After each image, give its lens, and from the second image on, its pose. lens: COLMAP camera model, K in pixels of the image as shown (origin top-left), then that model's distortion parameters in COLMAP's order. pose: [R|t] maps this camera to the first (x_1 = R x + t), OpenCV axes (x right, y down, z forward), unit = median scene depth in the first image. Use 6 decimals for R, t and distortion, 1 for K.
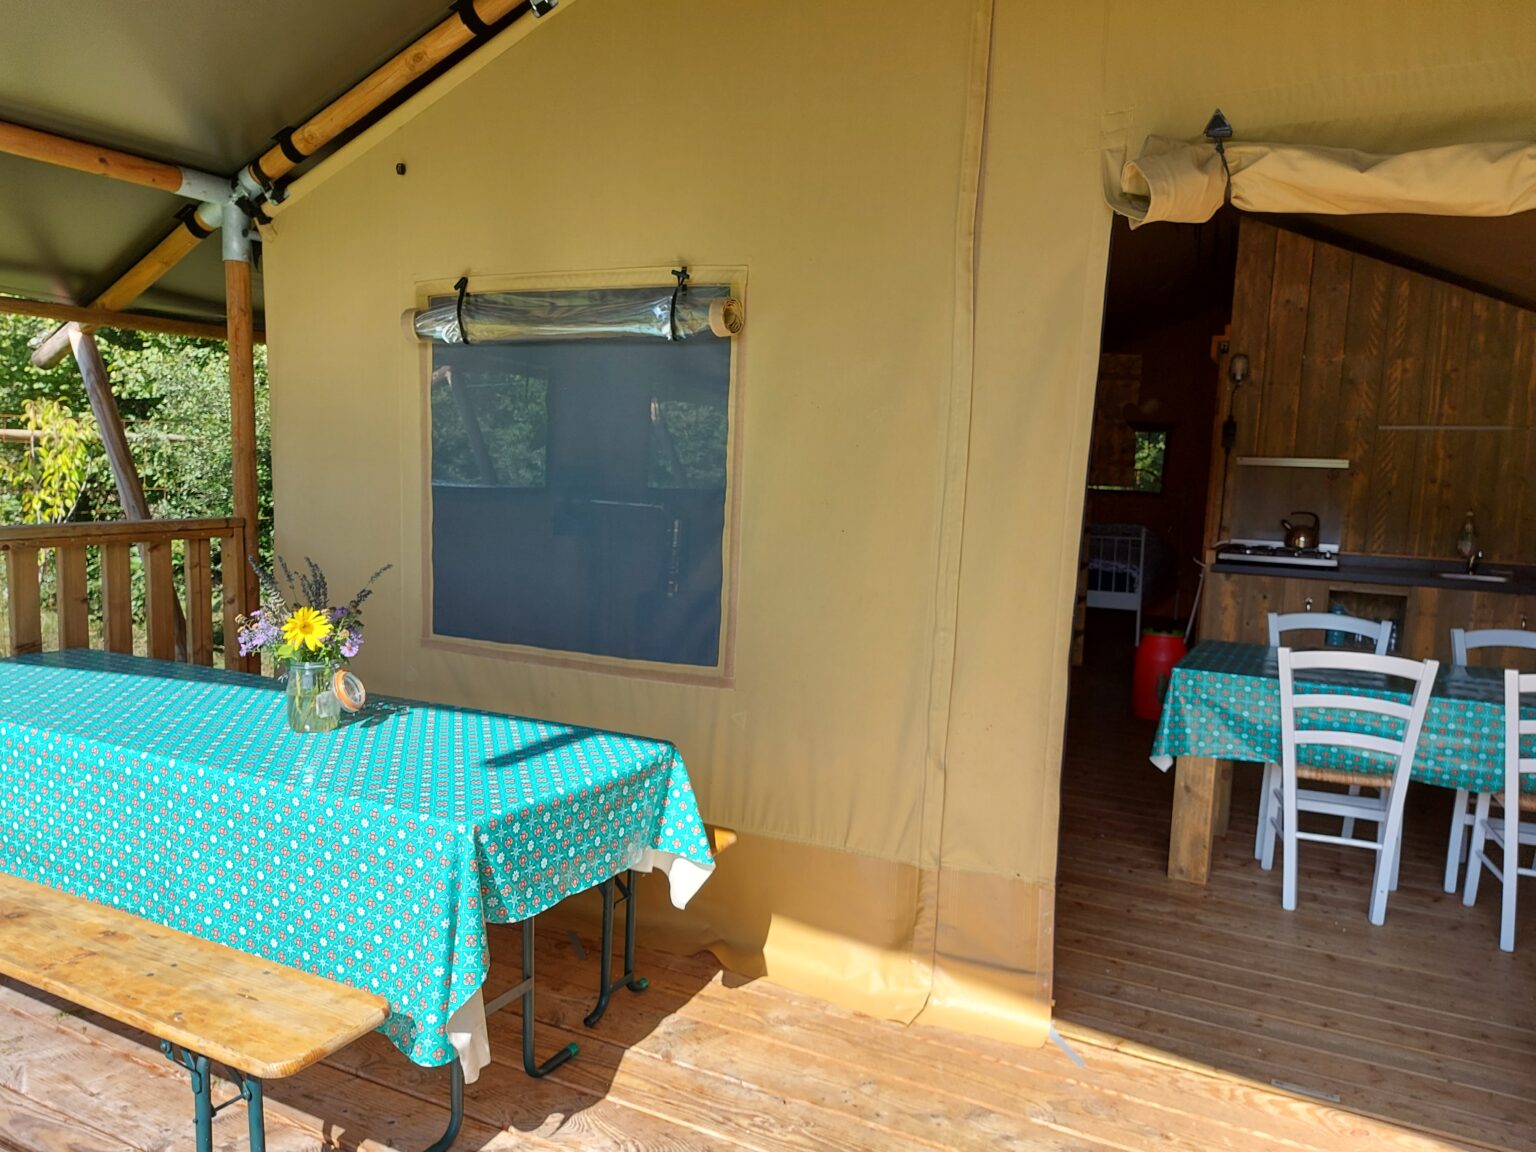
lens RADIAL K [[1087.2, 0, 768.0], [0, 1087.2, 576.0], [0, 0, 1]] dist [0.003356, 0.001189]
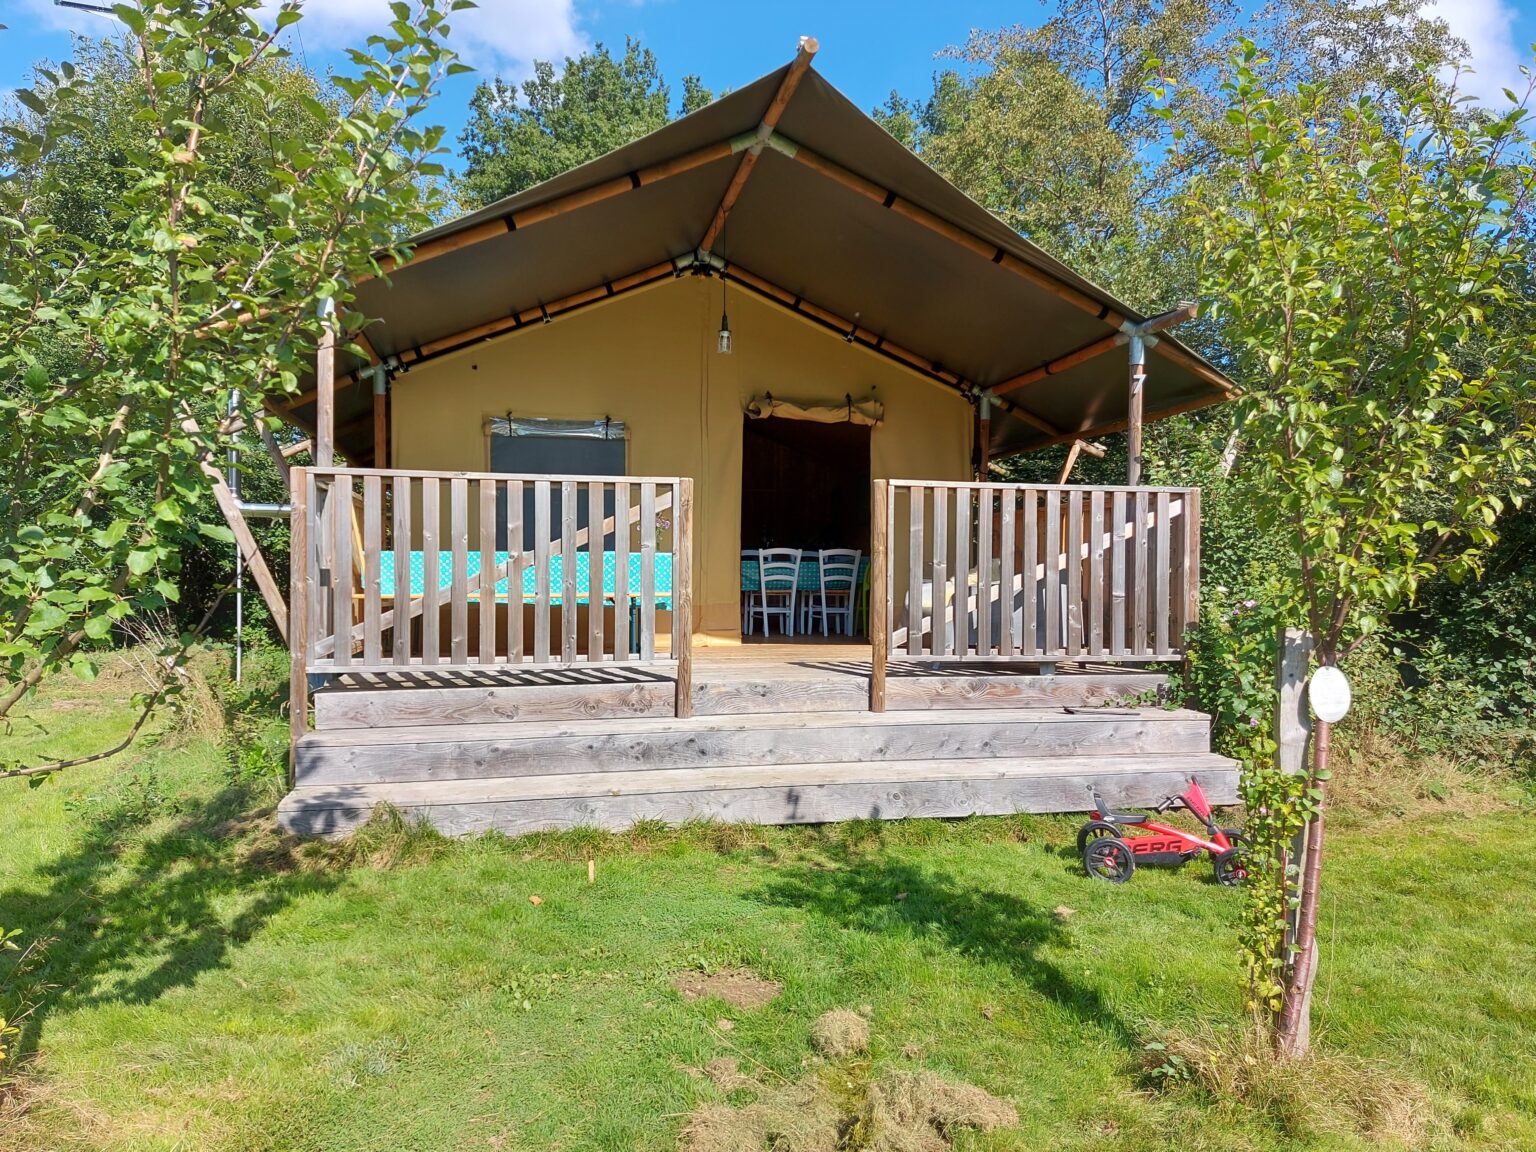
lens RADIAL K [[1122.4, 0, 768.0], [0, 1122.4, 576.0], [0, 0, 1]] dist [0.000169, -0.002652]
pose [[0.754877, -0.019573, 0.655574, -2.009125], [0.101201, 0.991060, -0.086942, 0.528486], [-0.648011, 0.131975, 0.750109, -1.748880]]
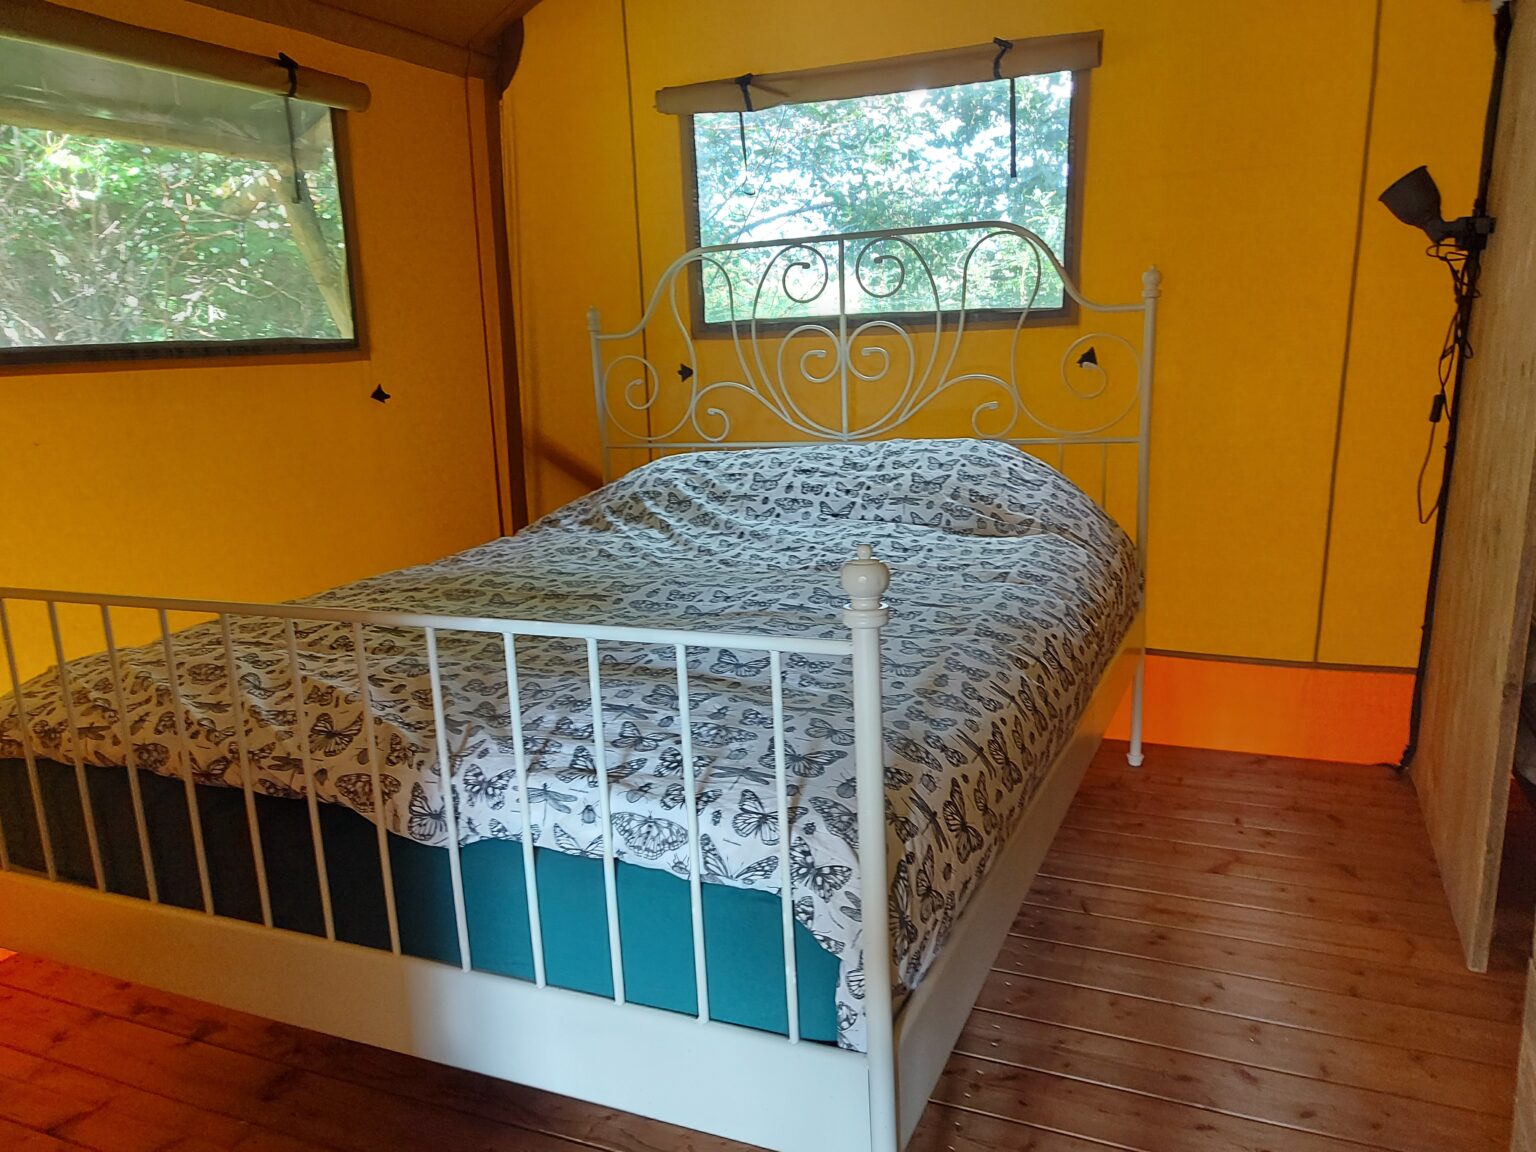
lens RADIAL K [[1122.4, 0, 768.0], [0, 1122.4, 576.0], [0, 0, 1]] dist [0.000169, -0.002652]
pose [[0.995080, -0.092879, 0.034484, 0.276644], [0.089097, 0.991137, 0.098535, -0.046759], [-0.043331, -0.094978, 0.994536, 0.733416]]
